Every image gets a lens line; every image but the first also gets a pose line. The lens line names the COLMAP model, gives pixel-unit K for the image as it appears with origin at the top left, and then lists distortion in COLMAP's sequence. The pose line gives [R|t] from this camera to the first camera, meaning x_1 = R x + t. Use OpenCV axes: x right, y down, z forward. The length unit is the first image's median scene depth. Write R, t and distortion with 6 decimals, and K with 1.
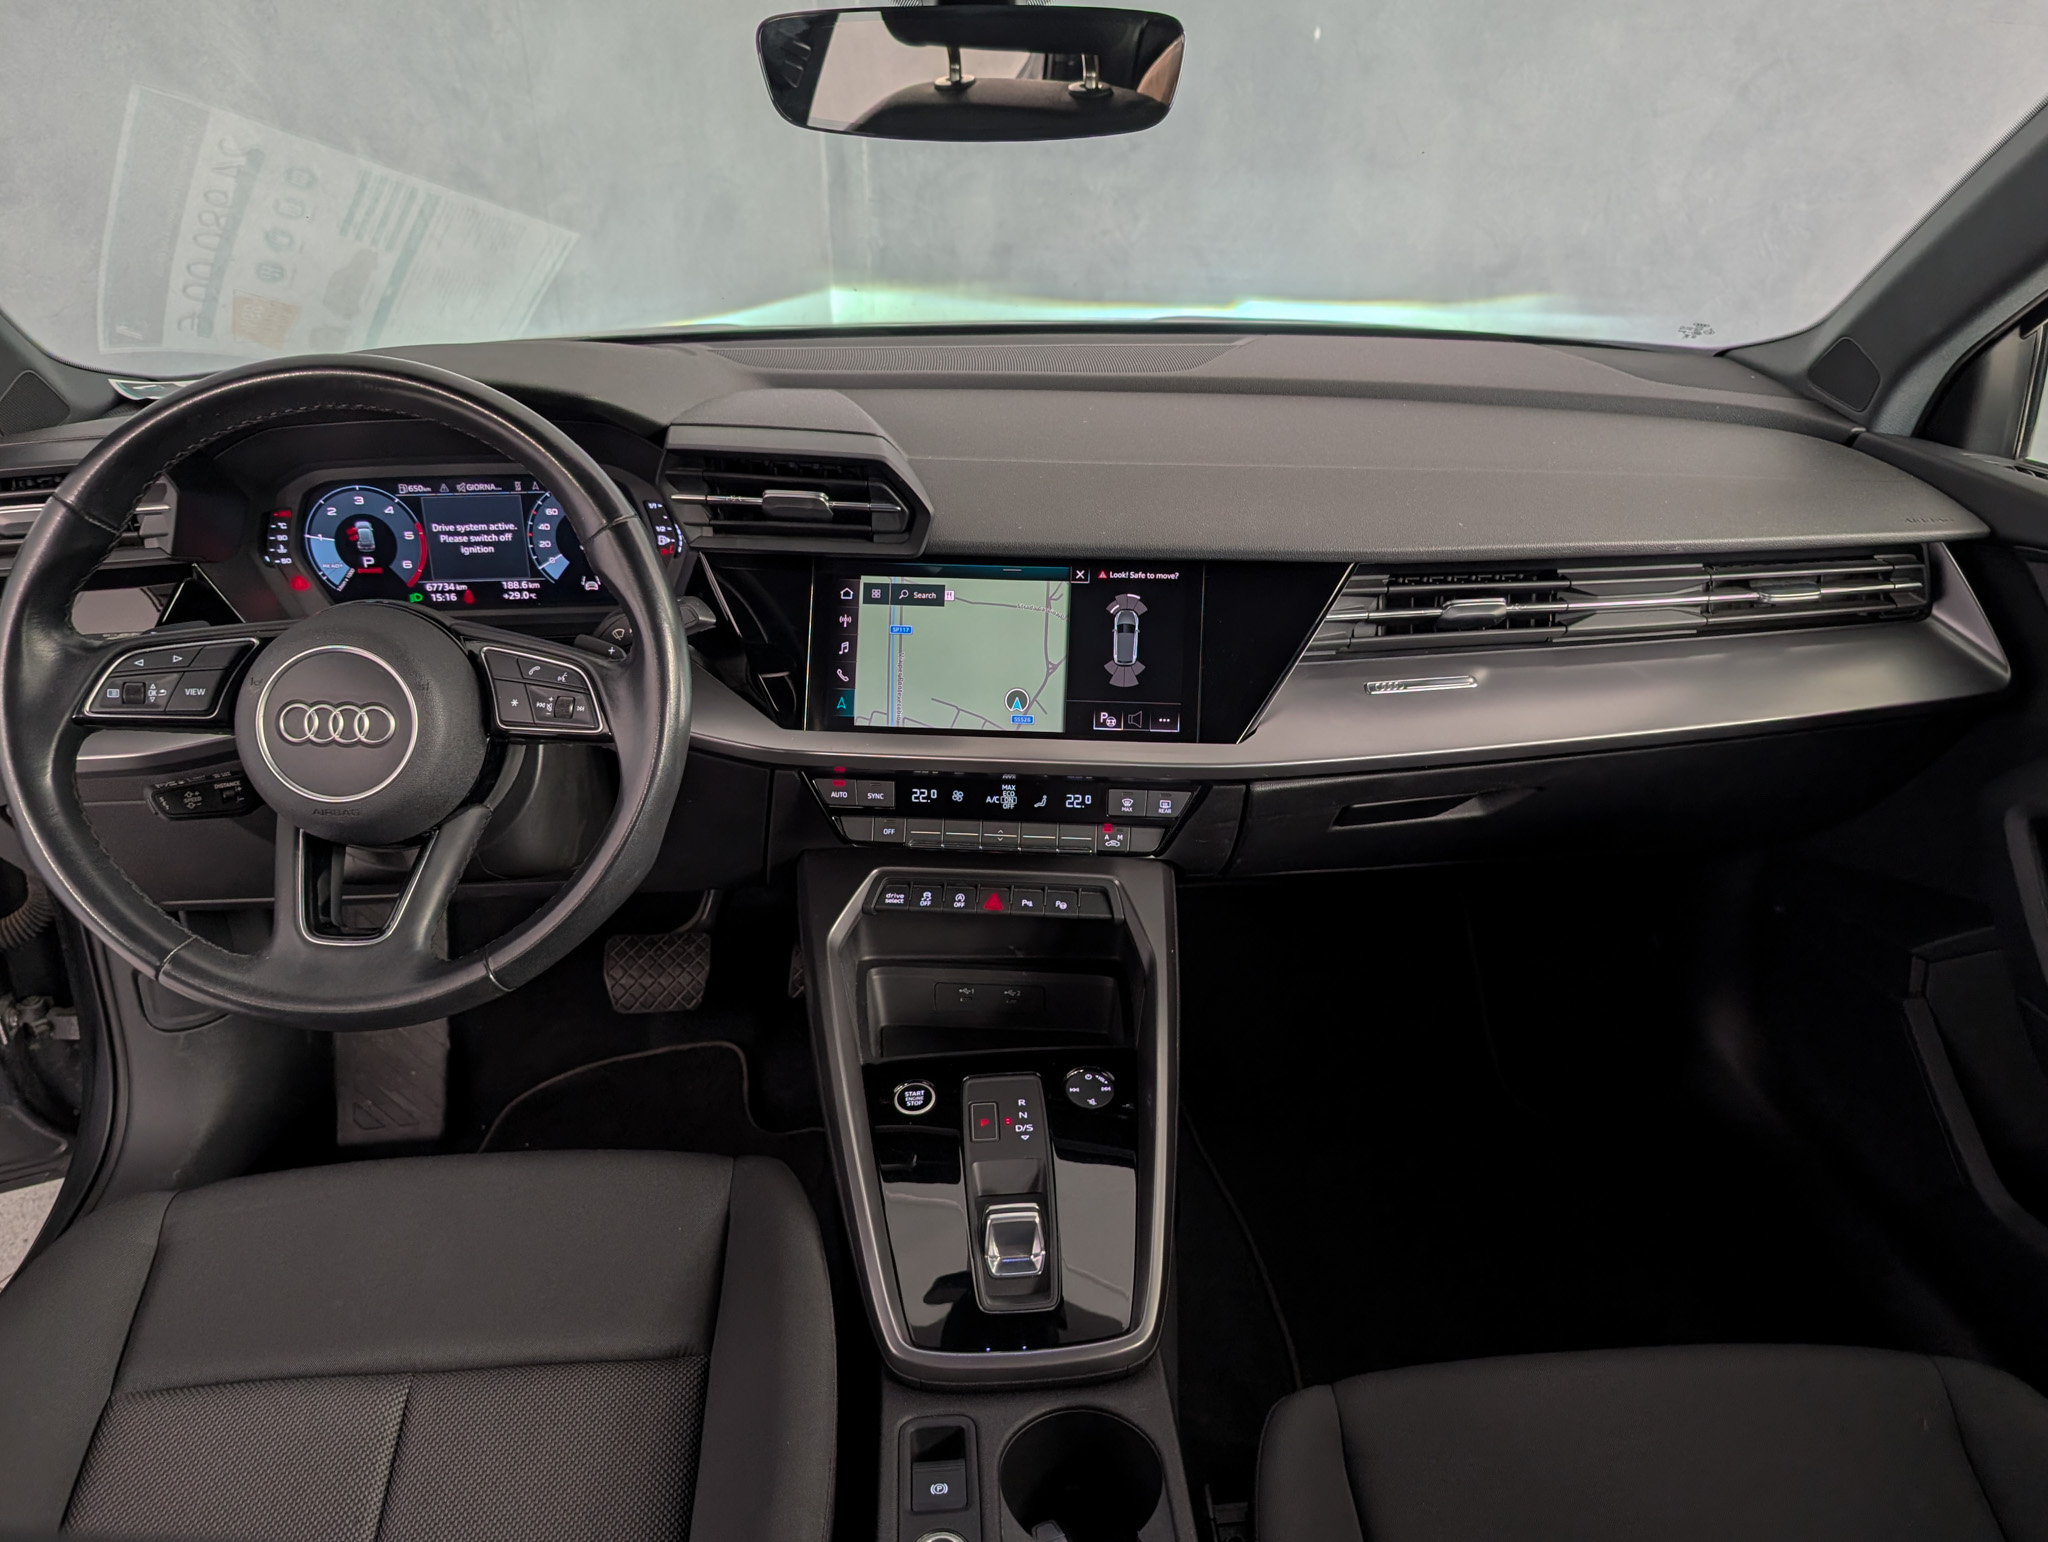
lens RADIAL K [[1471.2, 0, 1069.2], [0, 1471.2, 778.5], [0, 0, 1]] dist [0.005784, -0.023942]
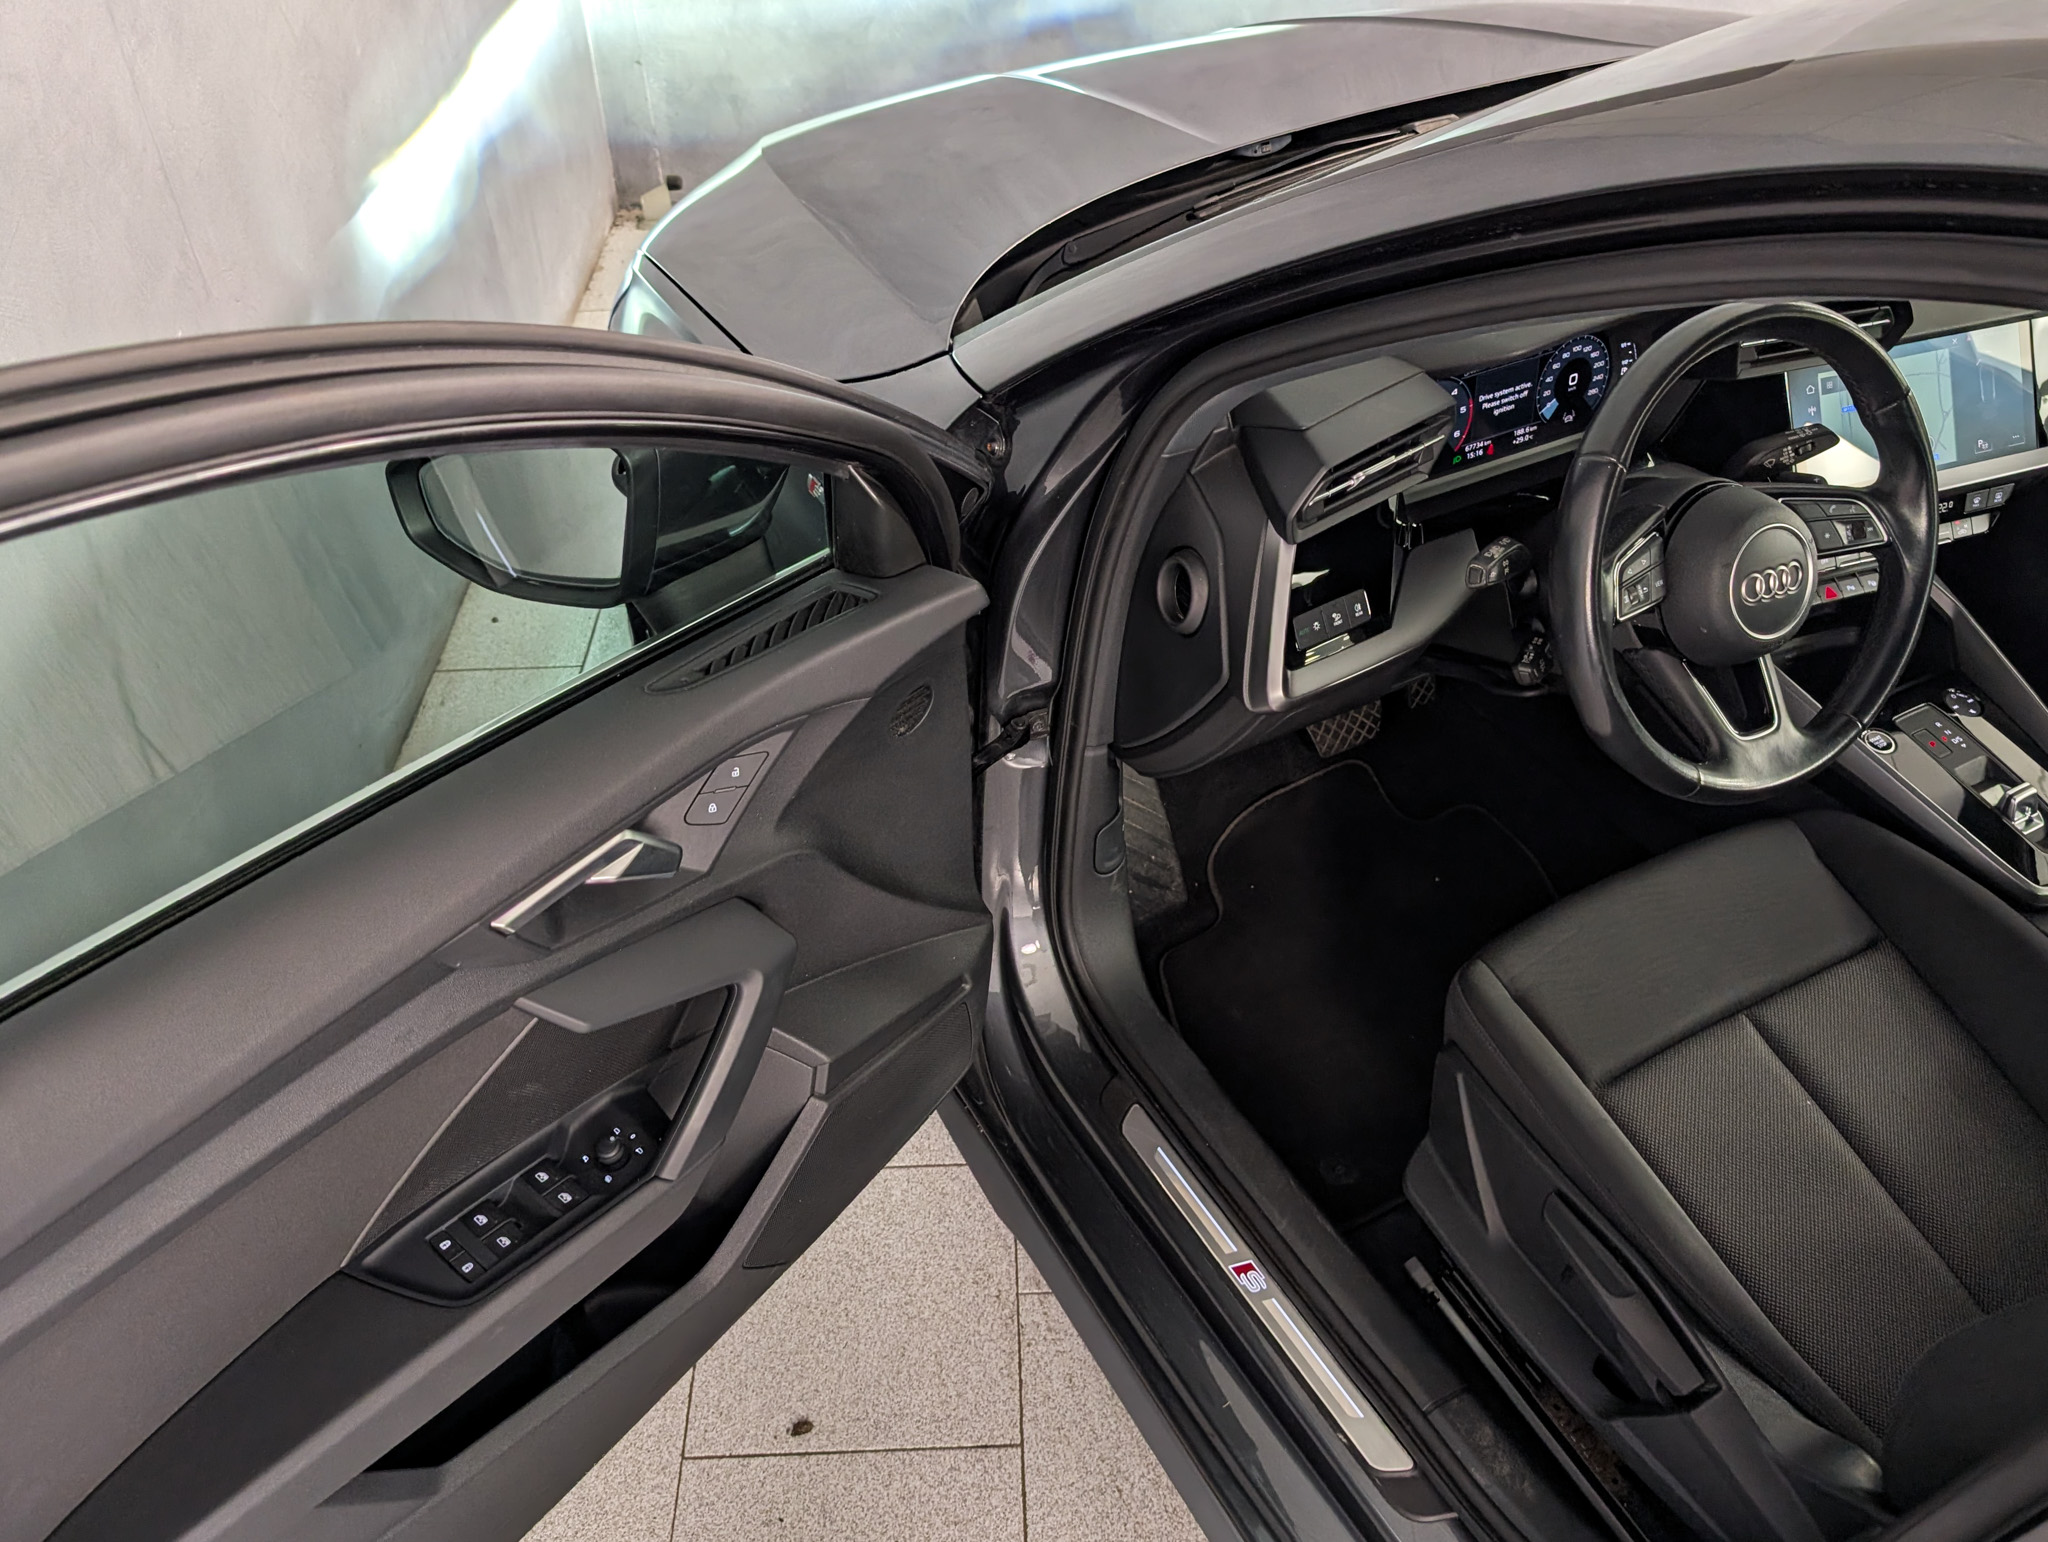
lens RADIAL K [[1632.7, 0, 1025.2], [0, 1632.7, 754.6], [0, 0, 1]] dist [0.002417, 0.008597]
pose [[0.914636, -0.267182, 0.303405, -1.317619], [0.190309, 0.946681, 0.259958, -0.329153], [-0.356684, -0.180026, 0.916715, -0.141879]]
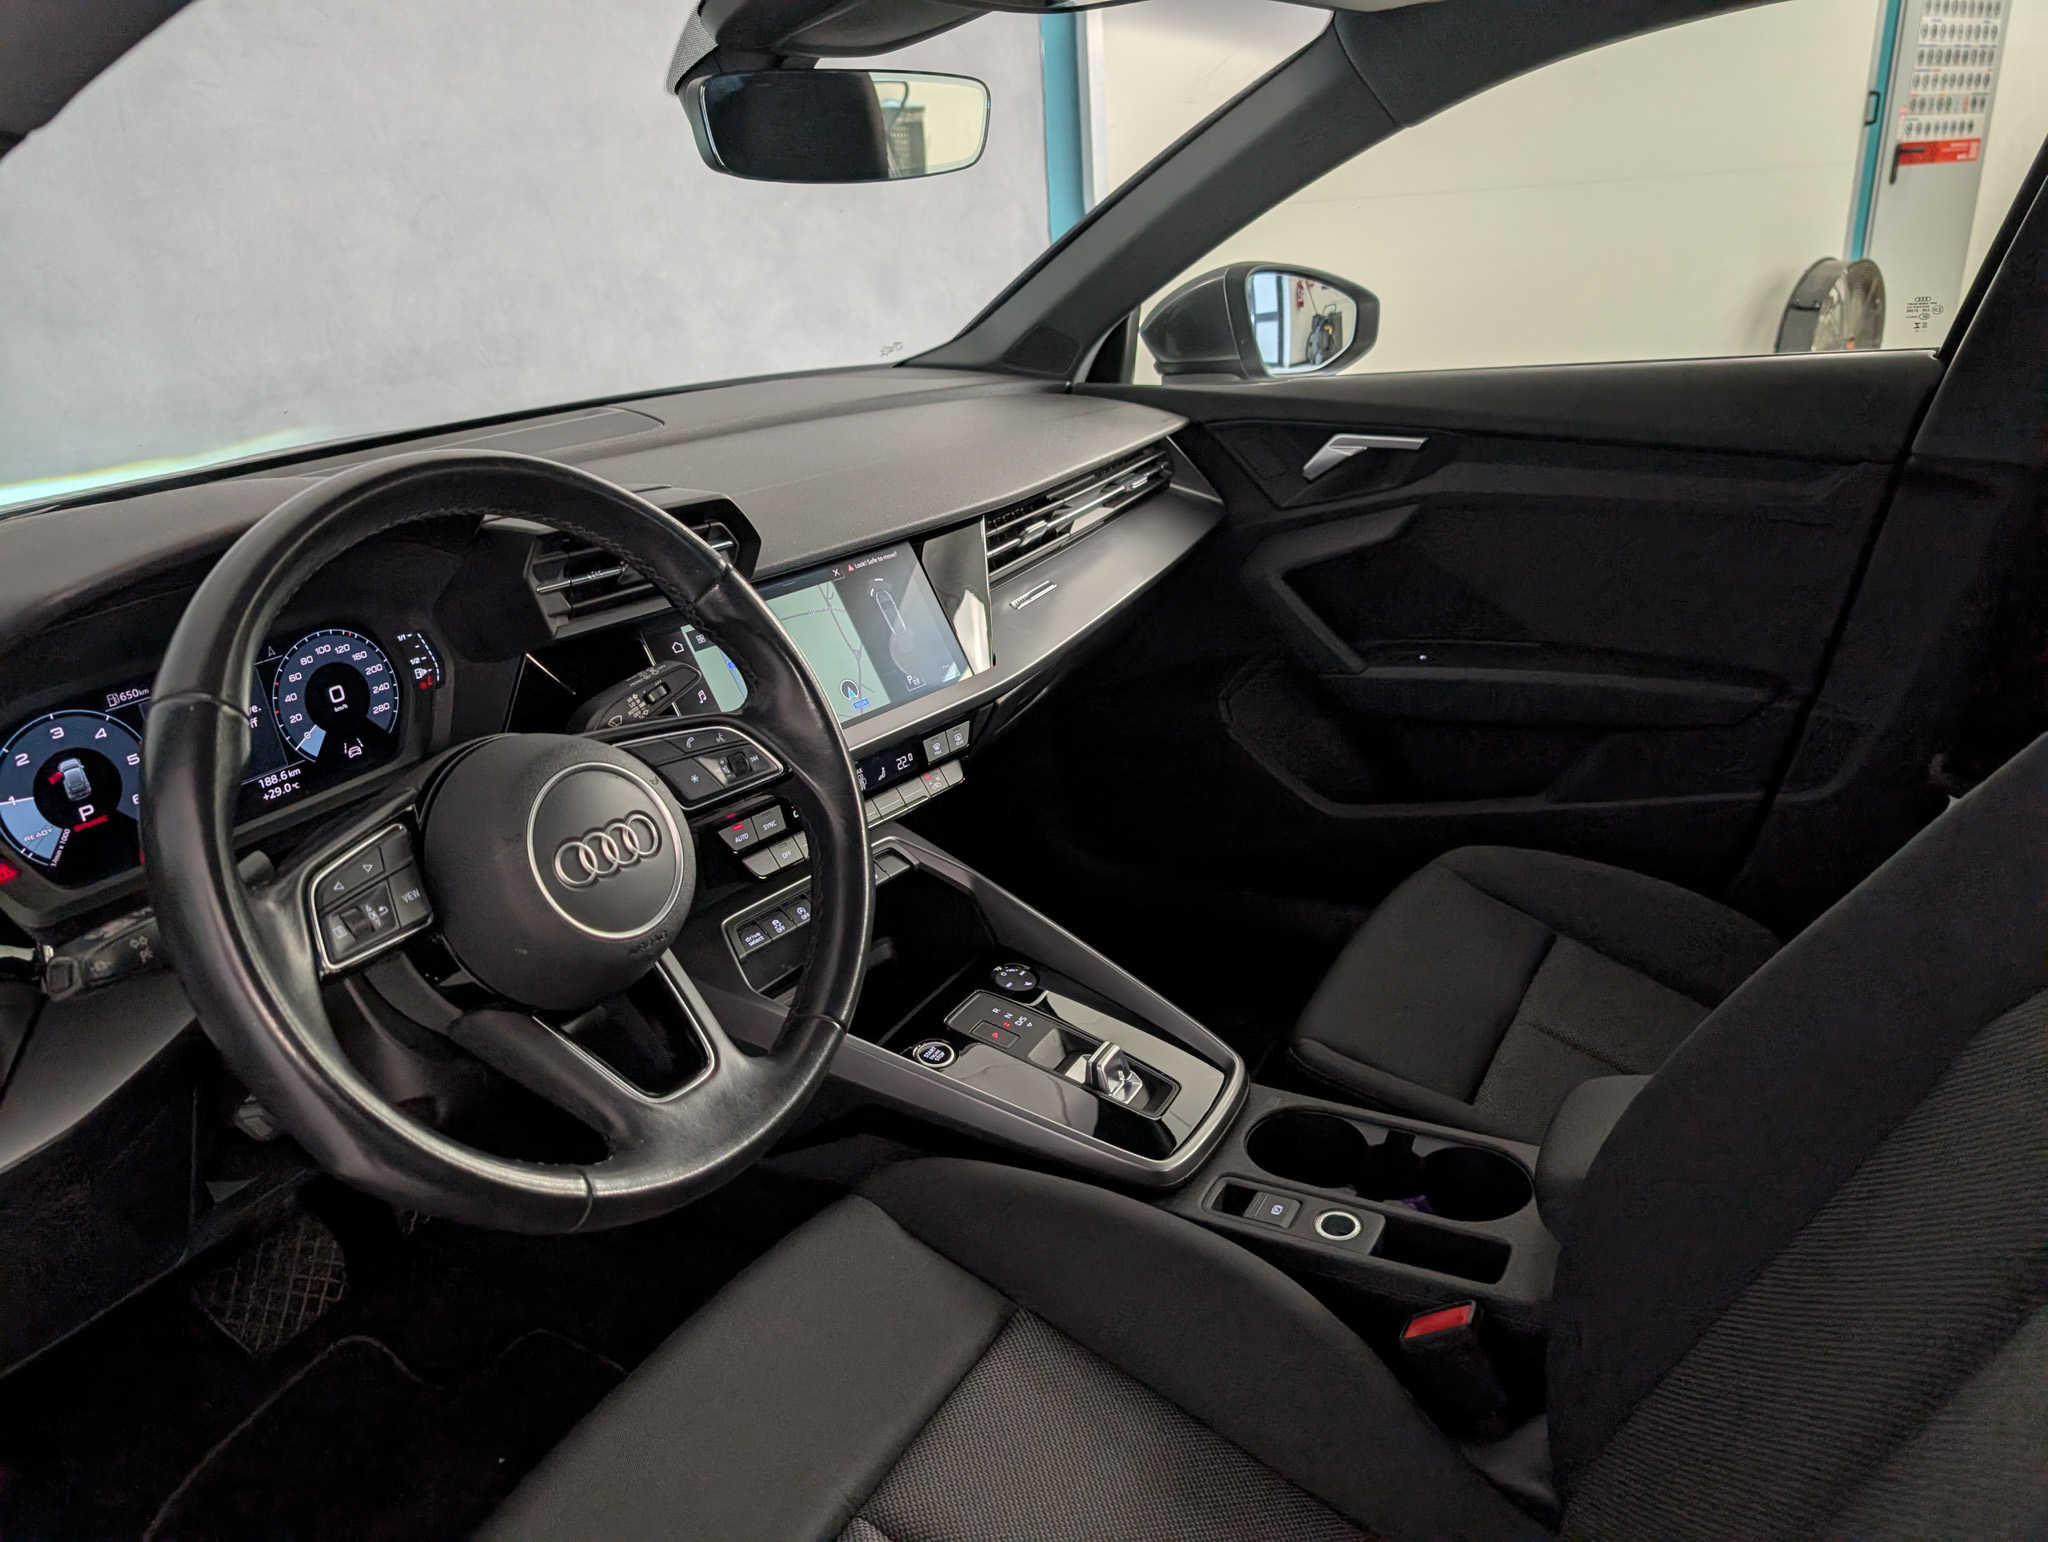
lens RADIAL K [[1471.2, 0, 1069.2], [0, 1471.2, 778.5], [0, 0, 1]] dist [0.005784, -0.023942]
pose [[0.543173, -0.338376, 0.768417, -0.811507], [0.405893, 0.906973, 0.112475, -0.049560], [-0.734992, 0.250802, 0.629988, 0.190431]]
